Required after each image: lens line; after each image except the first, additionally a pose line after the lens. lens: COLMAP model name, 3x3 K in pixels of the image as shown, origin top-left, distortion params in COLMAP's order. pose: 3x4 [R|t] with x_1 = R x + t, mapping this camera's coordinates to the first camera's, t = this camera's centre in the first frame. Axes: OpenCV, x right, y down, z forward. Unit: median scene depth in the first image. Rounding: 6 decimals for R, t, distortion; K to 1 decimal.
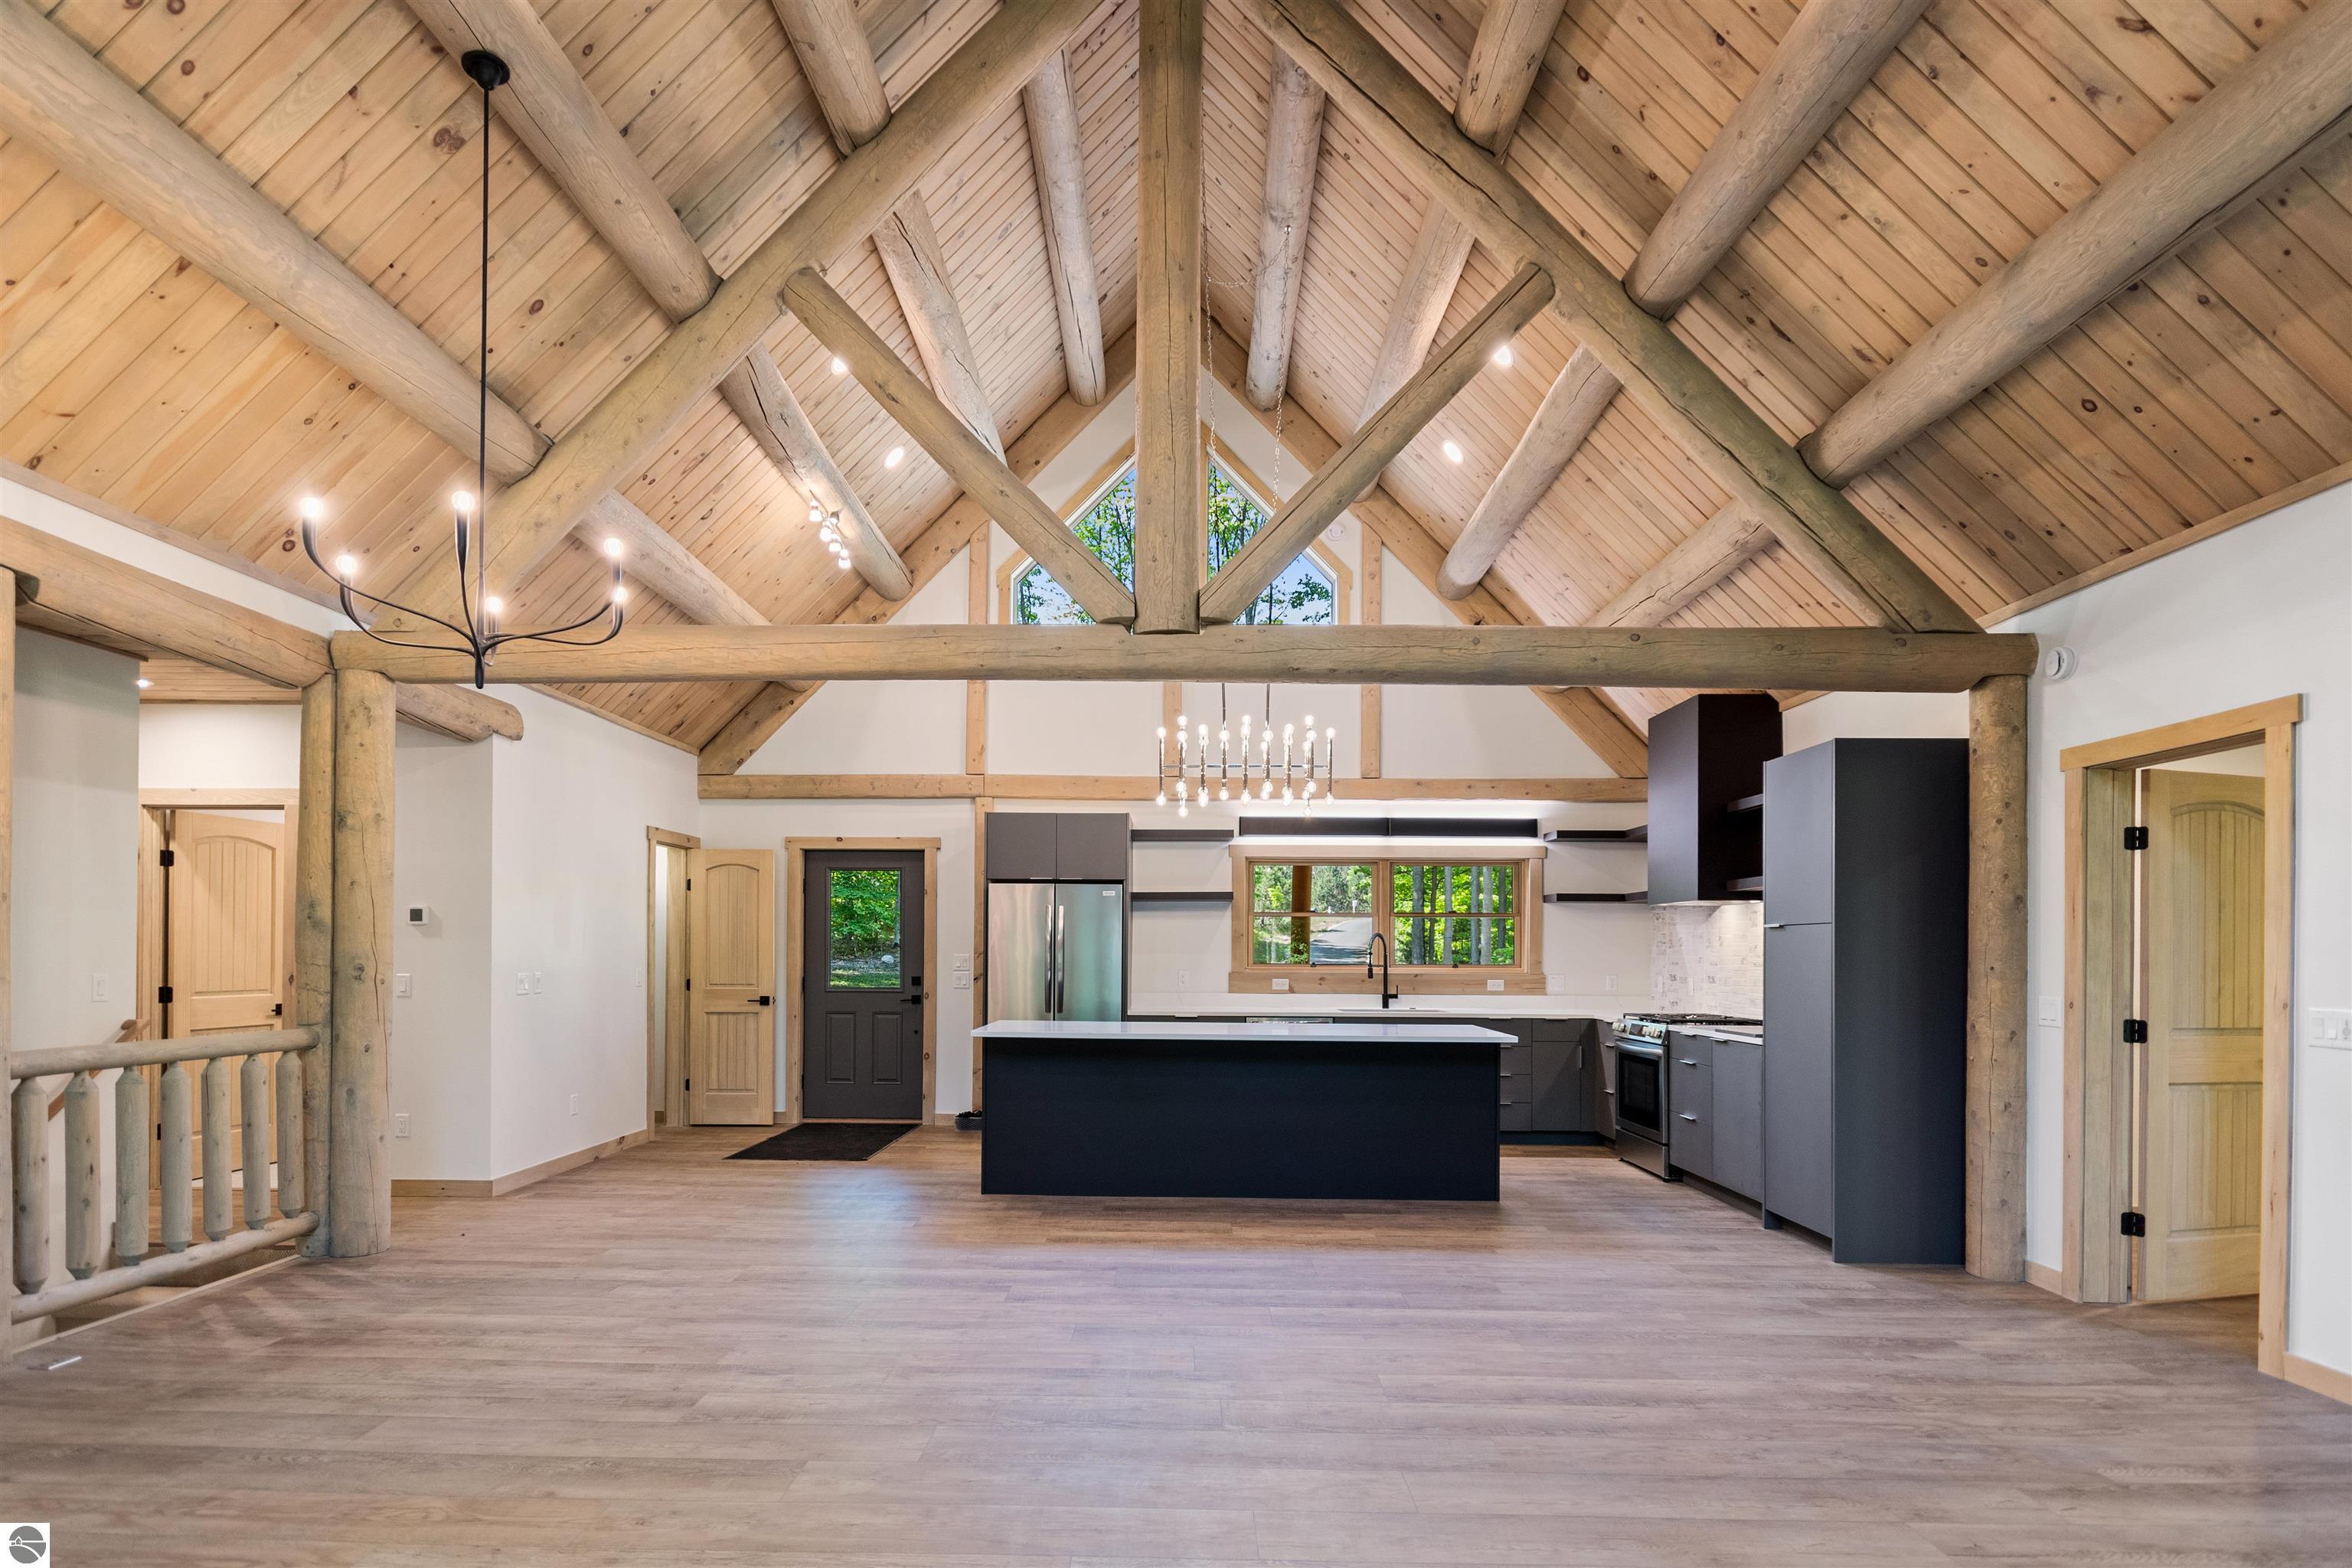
lens RADIAL K [[1215.5, 0, 1166.8], [0, 1215.5, 931.4], [0, 0, 1]] dist [0.004408, -0.000034]
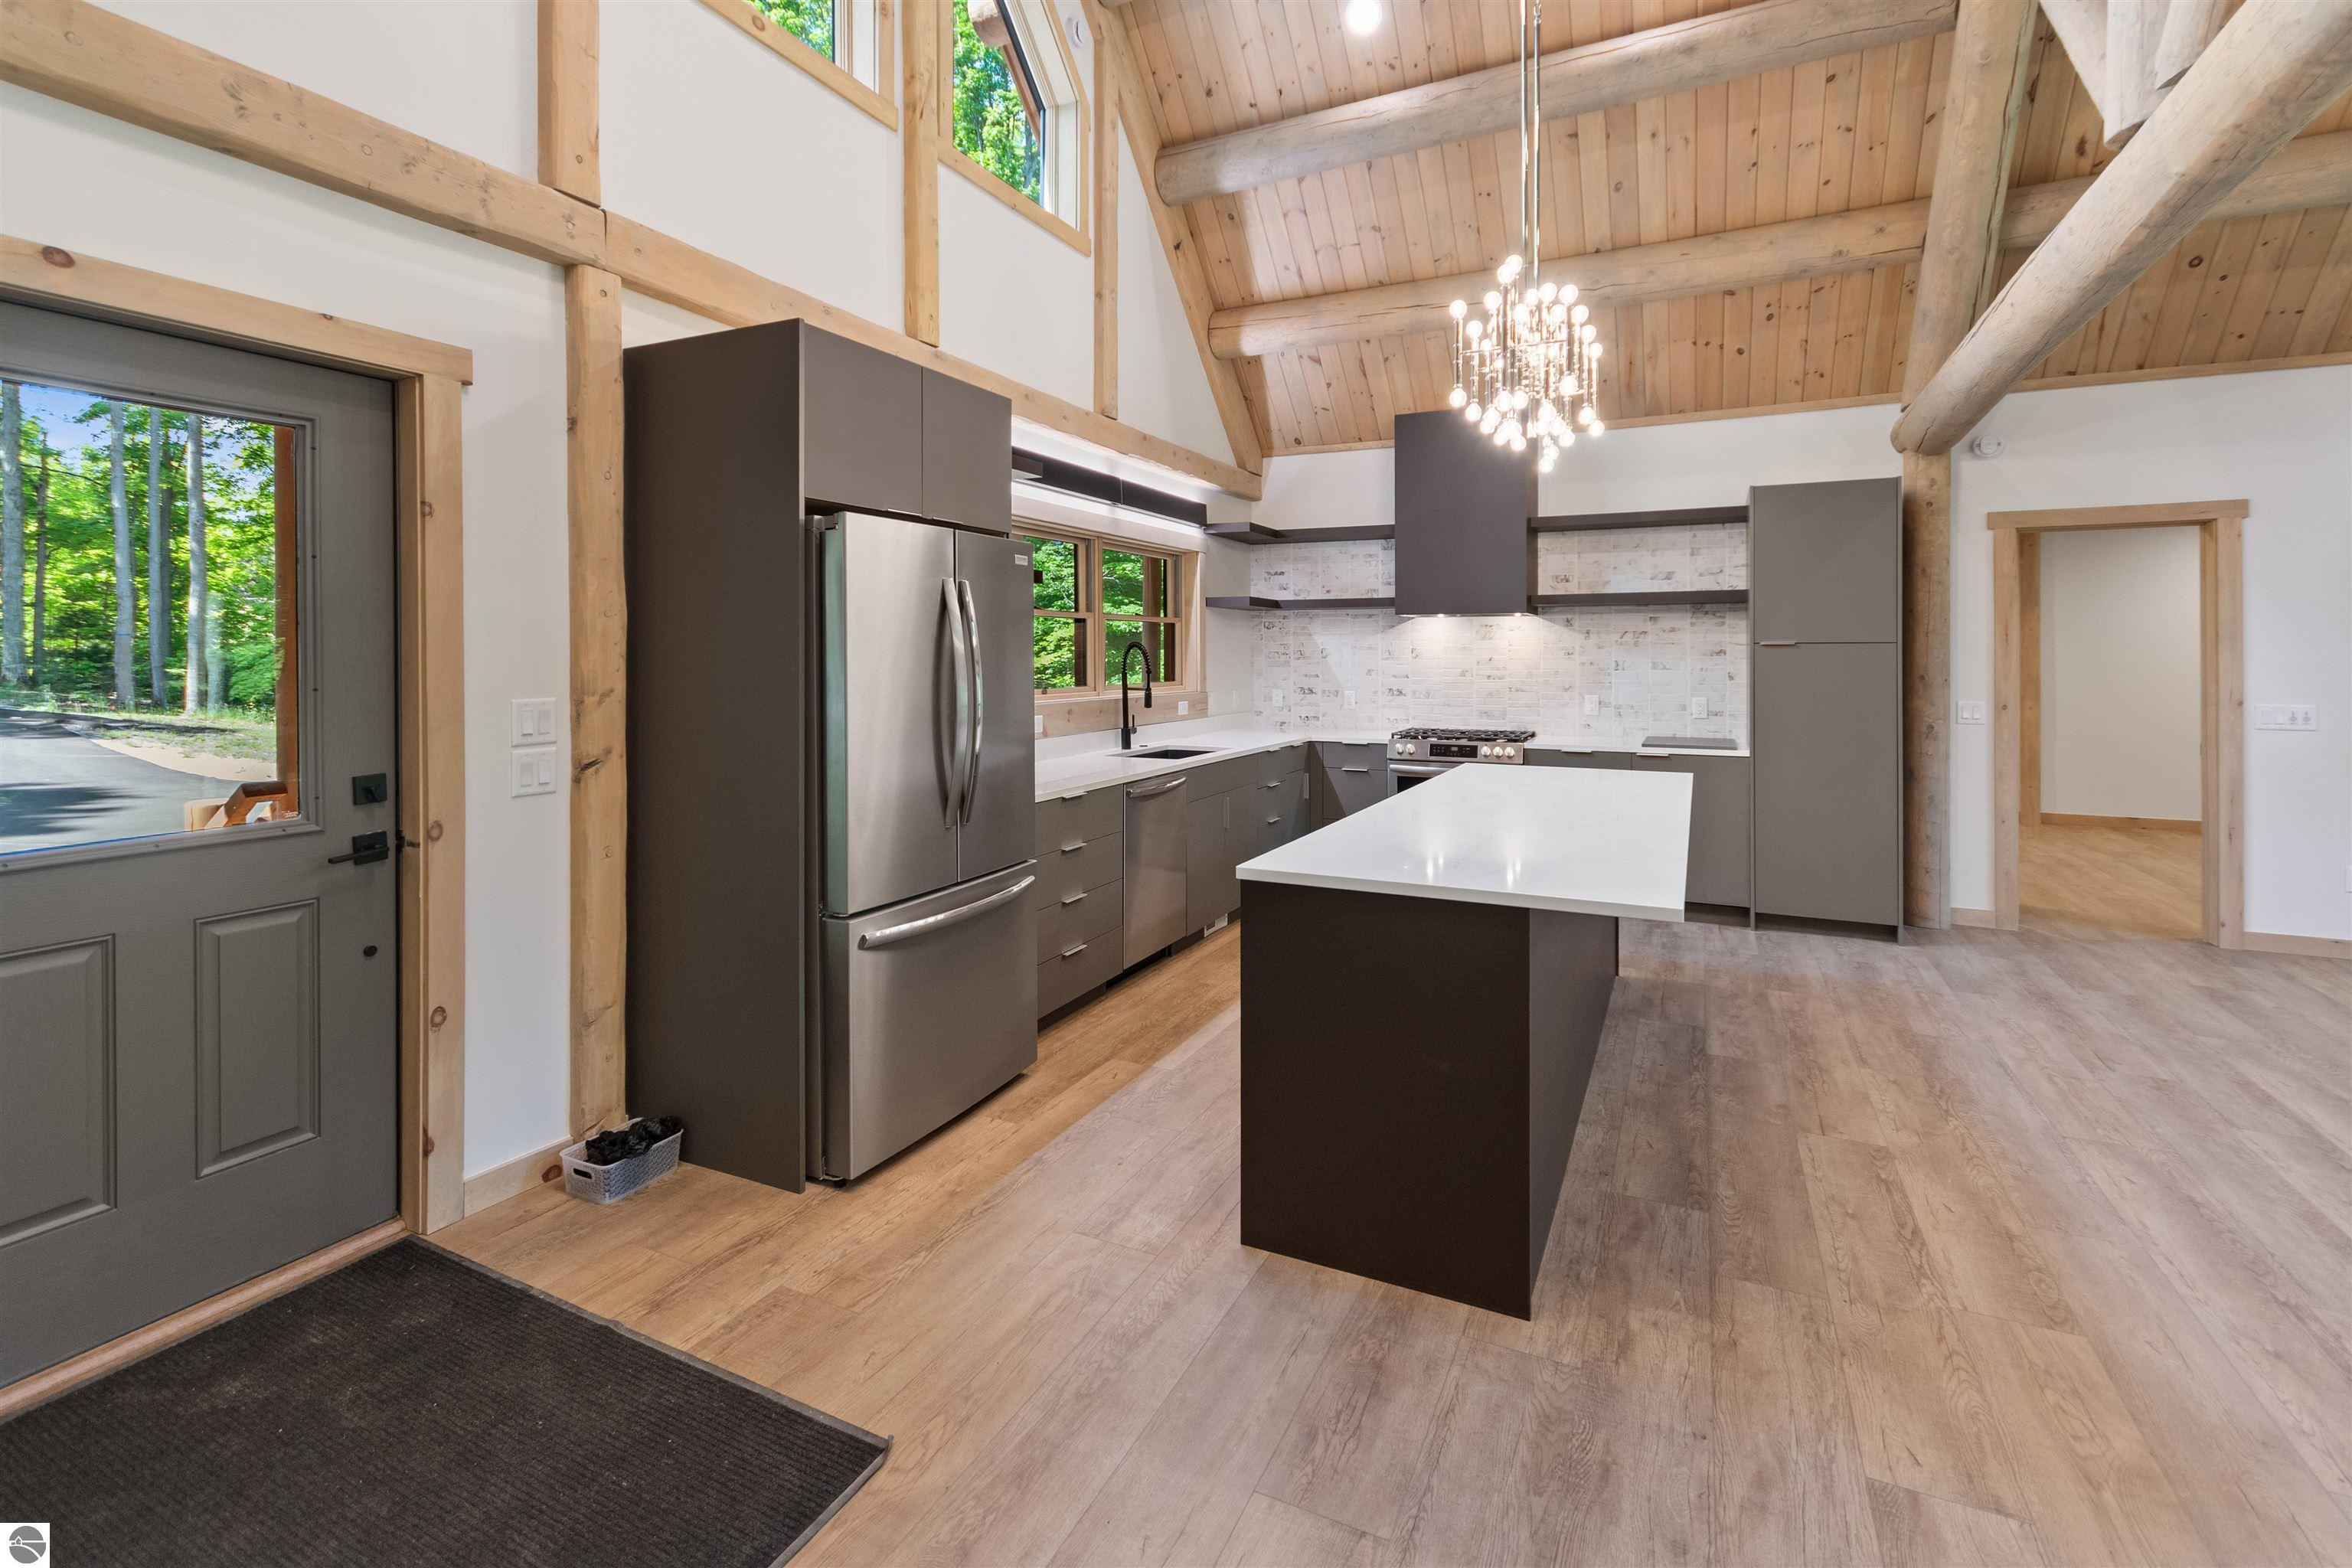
lens RADIAL K [[1069.3, 0, 1184.2], [0, 1069.3, 648.0], [0, 0, 1]] dist [0.006720, -0.001766]
pose [[0.416167, -0.001647, 0.909287, -0.503713], [-0.012930, 0.999887, 0.007729, -0.000789], [-0.909196, -0.014973, 0.416099, 0.975203]]
